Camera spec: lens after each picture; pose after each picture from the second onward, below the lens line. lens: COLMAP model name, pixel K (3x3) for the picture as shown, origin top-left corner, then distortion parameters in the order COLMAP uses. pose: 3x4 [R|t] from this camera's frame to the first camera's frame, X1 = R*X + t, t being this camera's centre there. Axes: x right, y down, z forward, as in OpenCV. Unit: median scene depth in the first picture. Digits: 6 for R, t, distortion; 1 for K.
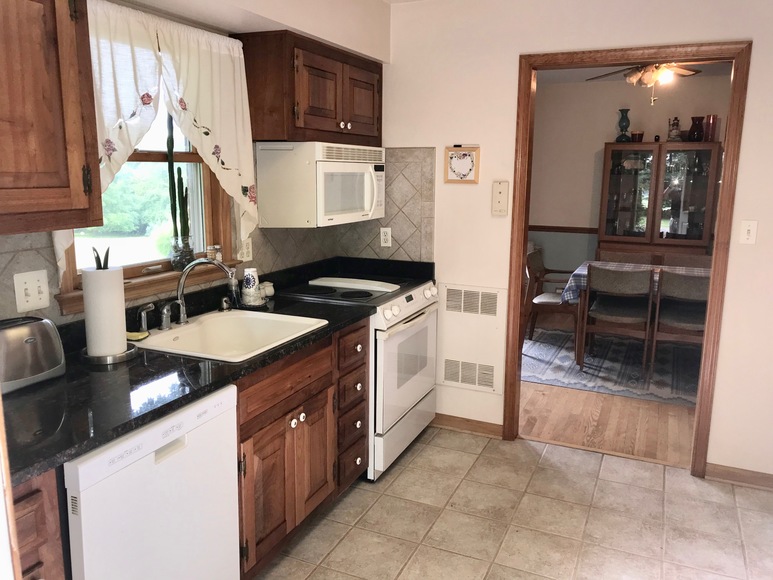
lens RADIAL K [[646.5, 0, 386.5], [0, 646.5, 290.0], [0, 0, 1]] dist [0.066161, -0.001209]
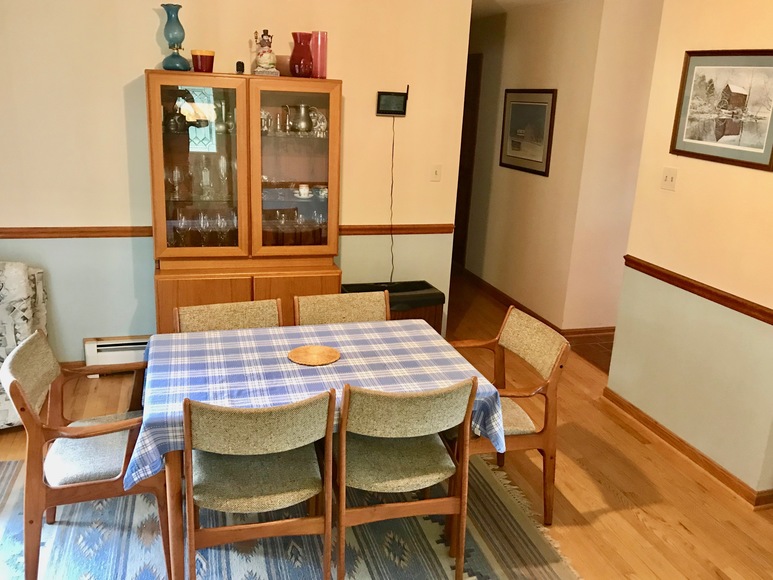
lens RADIAL K [[666.3, 0, 386.5], [0, 666.3, 290.0], [0, 0, 1]] dist [-0.005938, -0.009585]
pose [[0.756448, -0.161858, 0.633710, 0.127917], [0.087882, 0.985263, 0.146745, -0.120537], [-0.648122, -0.055313, 0.759525, 0.497395]]
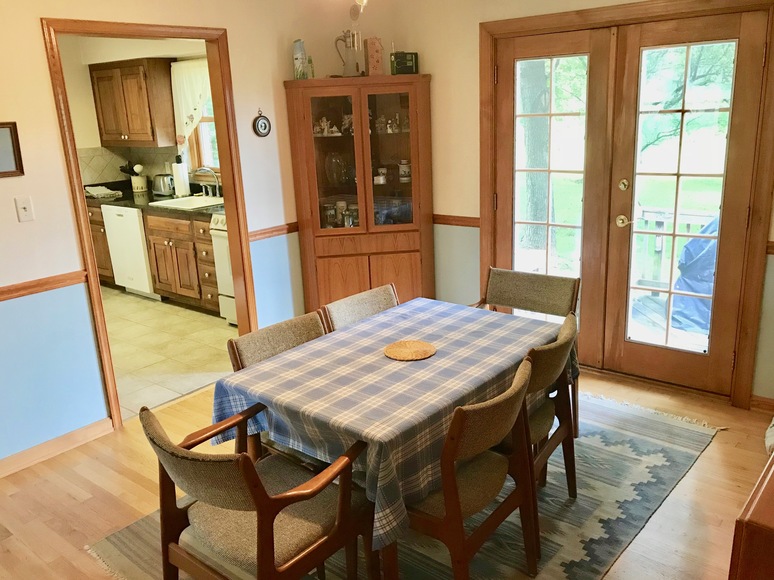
lens RADIAL K [[667.1, 0, 387.0], [0, 667.1, 290.0], [0, 0, 1]] dist [-0.005938, -0.009585]
pose [[-0.274314, 0.260466, -0.925694, 0.730792], [-0.143612, 0.940729, 0.307254, -0.181869], [0.950856, 0.217225, -0.220649, 0.914739]]
